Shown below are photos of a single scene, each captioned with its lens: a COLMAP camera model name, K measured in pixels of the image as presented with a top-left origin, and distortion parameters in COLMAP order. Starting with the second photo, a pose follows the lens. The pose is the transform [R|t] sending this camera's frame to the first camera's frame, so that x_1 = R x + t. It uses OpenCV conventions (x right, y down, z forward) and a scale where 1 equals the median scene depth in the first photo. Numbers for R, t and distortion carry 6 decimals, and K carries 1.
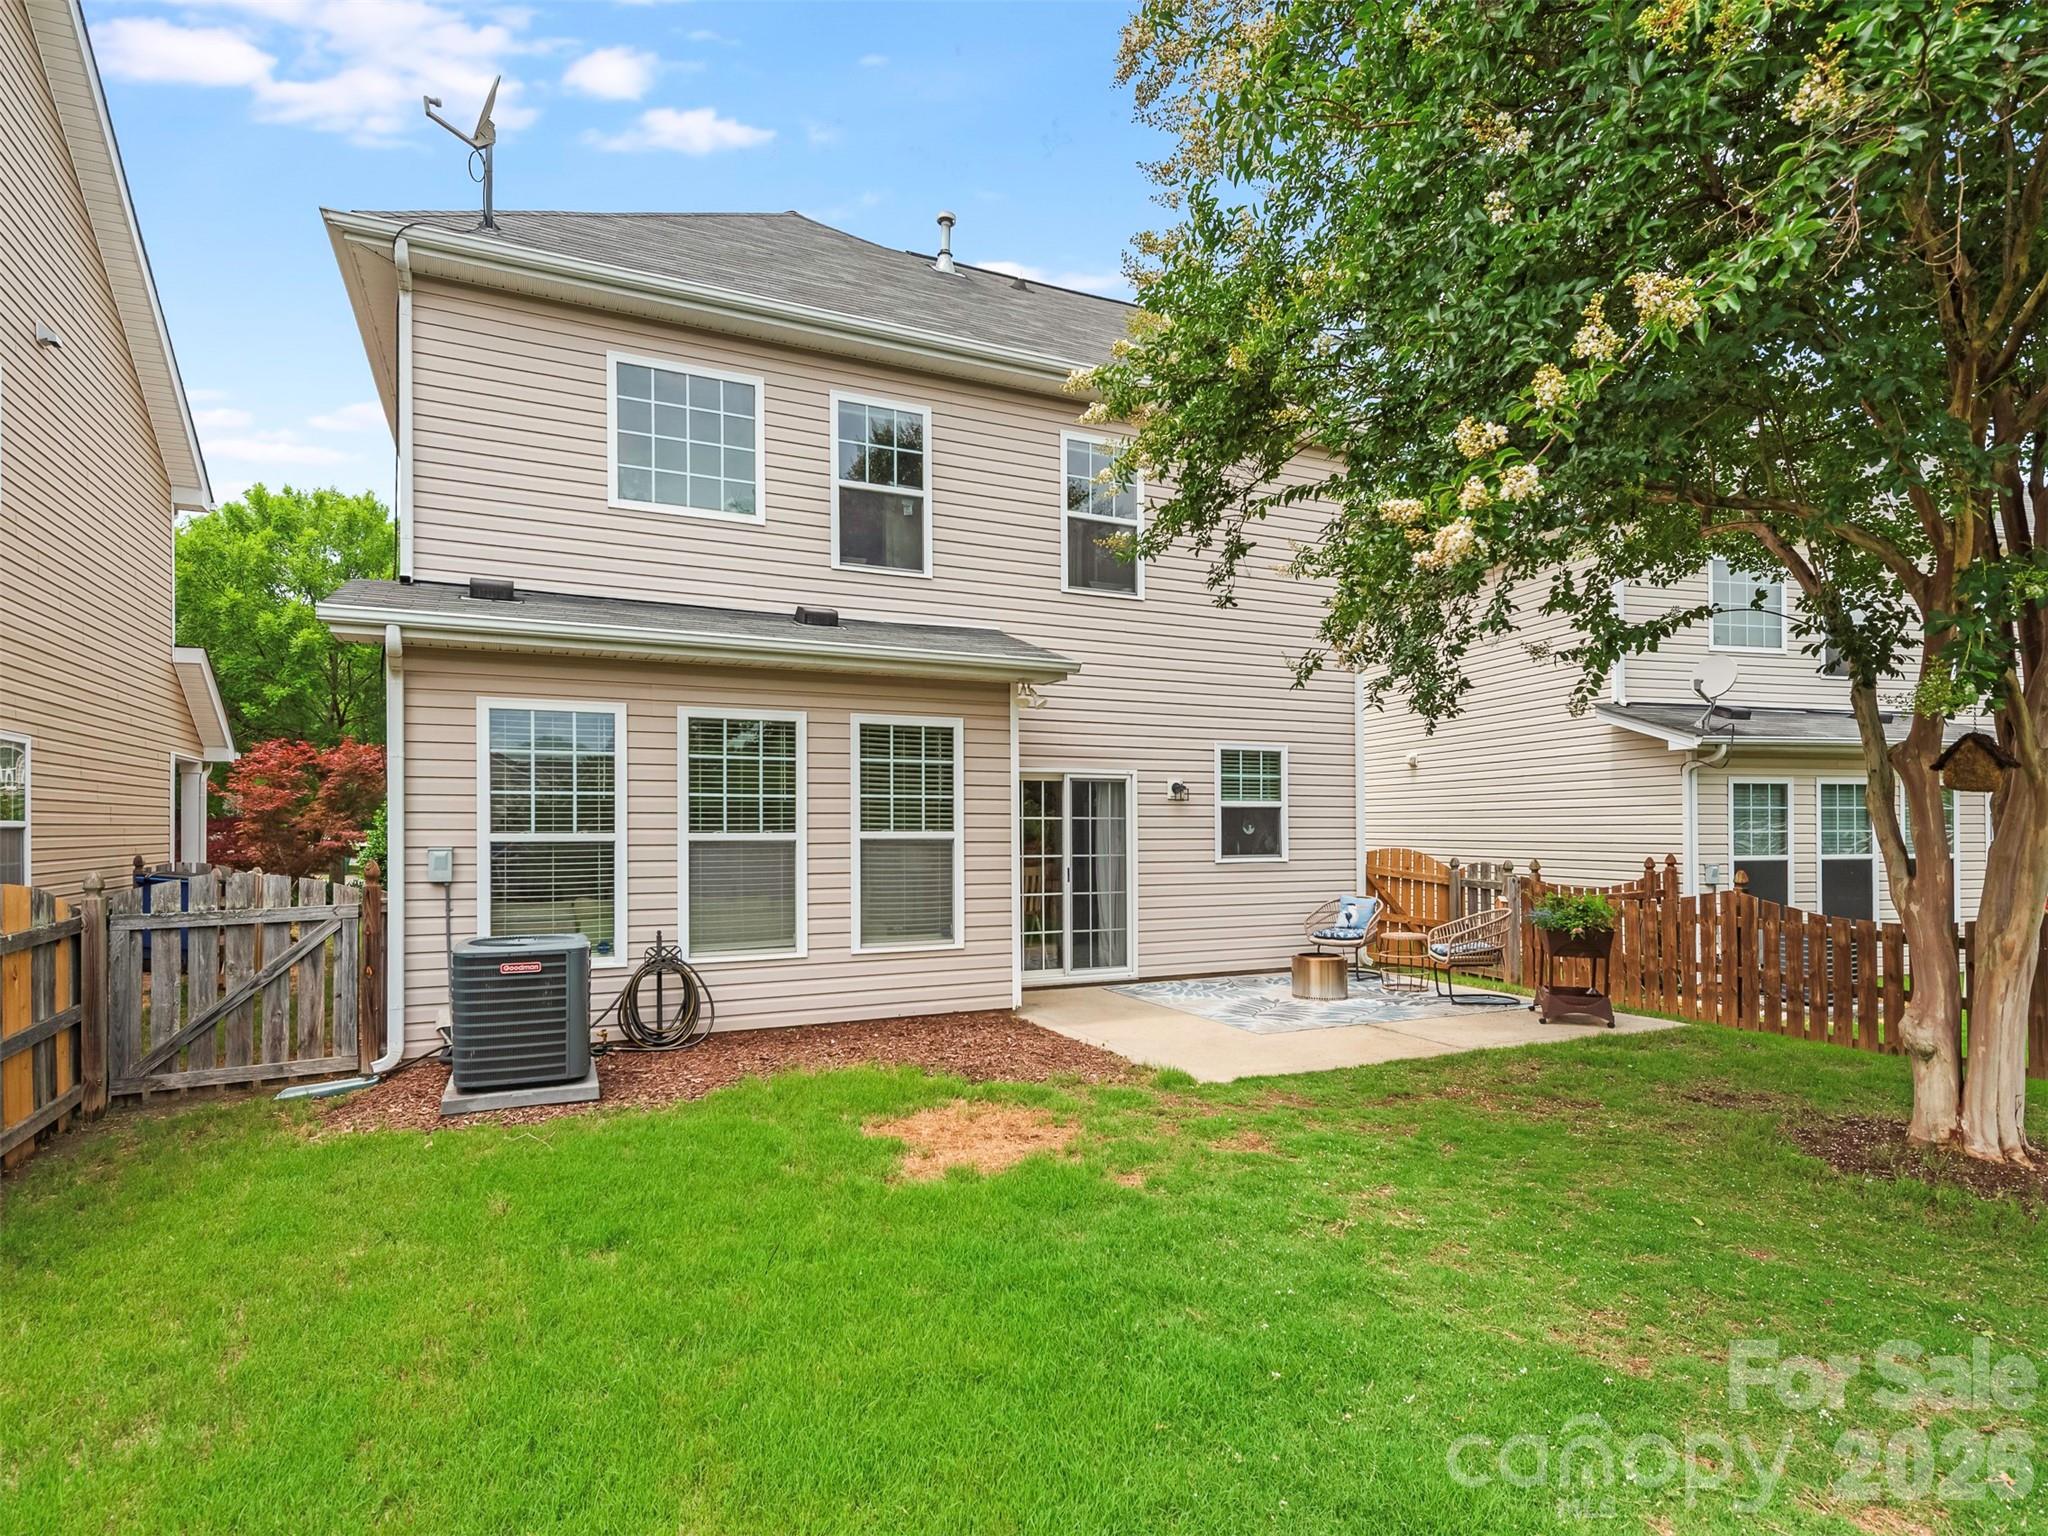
lens RADIAL K [[1056.9, 0, 1014.3], [0, 1056.9, 798.5], [0, 0, 1]] dist [0.011572, 0.000587]
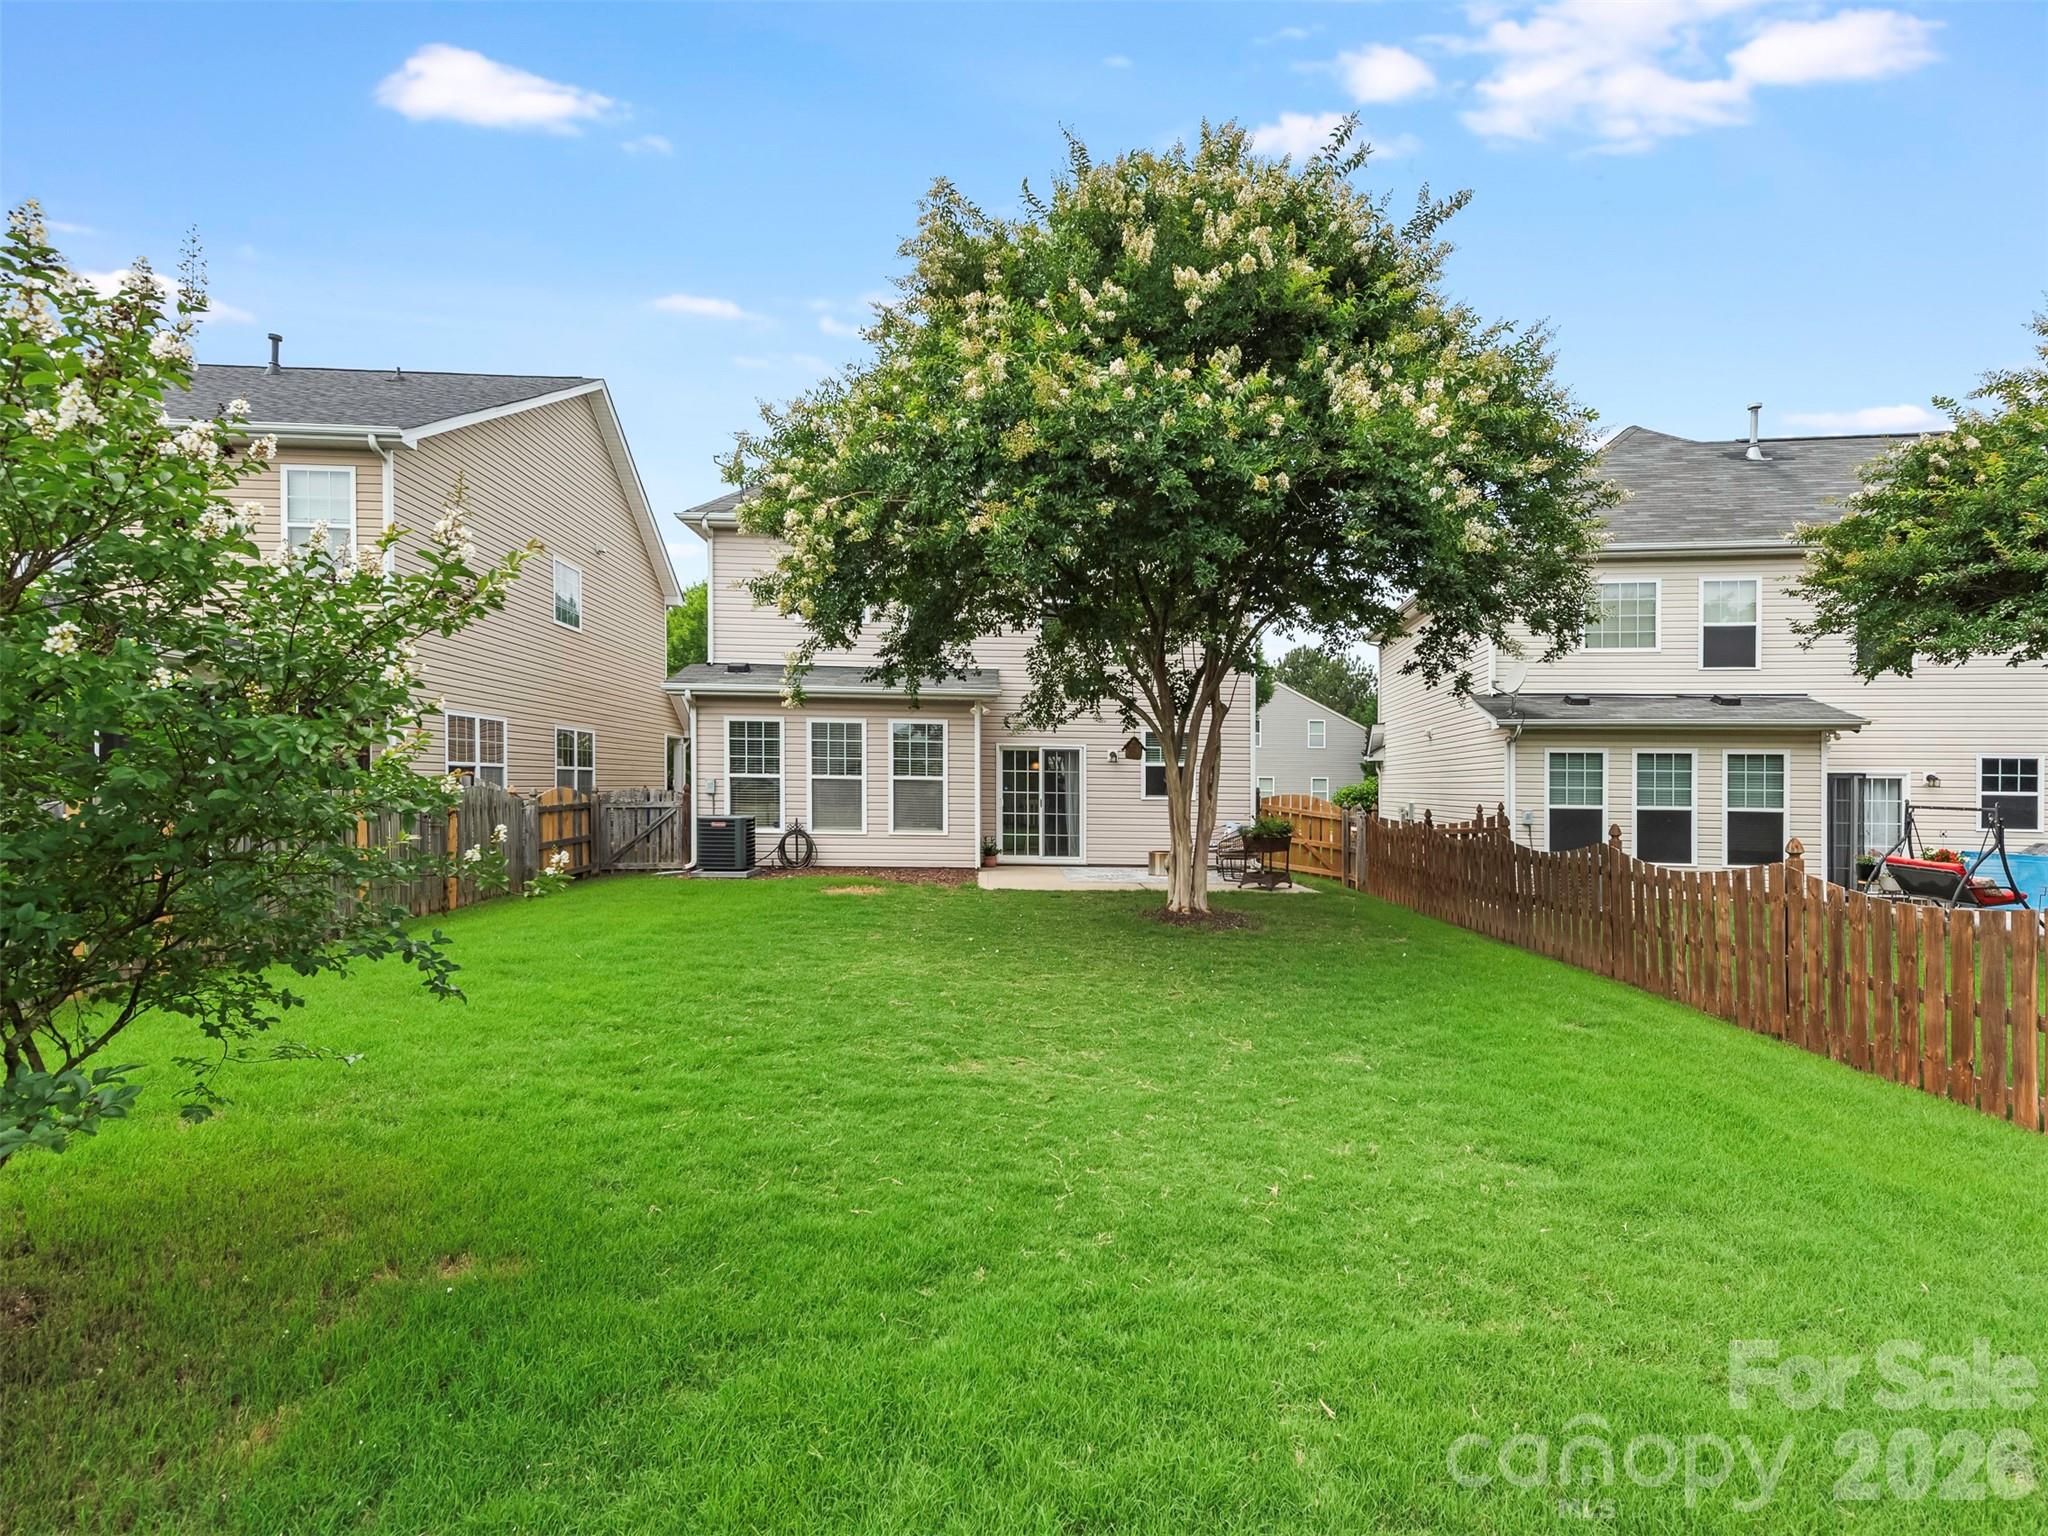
lens RADIAL K [[948.7, 0, 1030.4], [0, 948.7, 774.7], [0, 0, 1]] dist [0.018582, 0.000075]
pose [[0.932714, 0.013027, -0.360381, 0.809594], [-0.006453, 0.999790, 0.019440, -0.009262], [0.360559, -0.015807, 0.932602, -0.666305]]
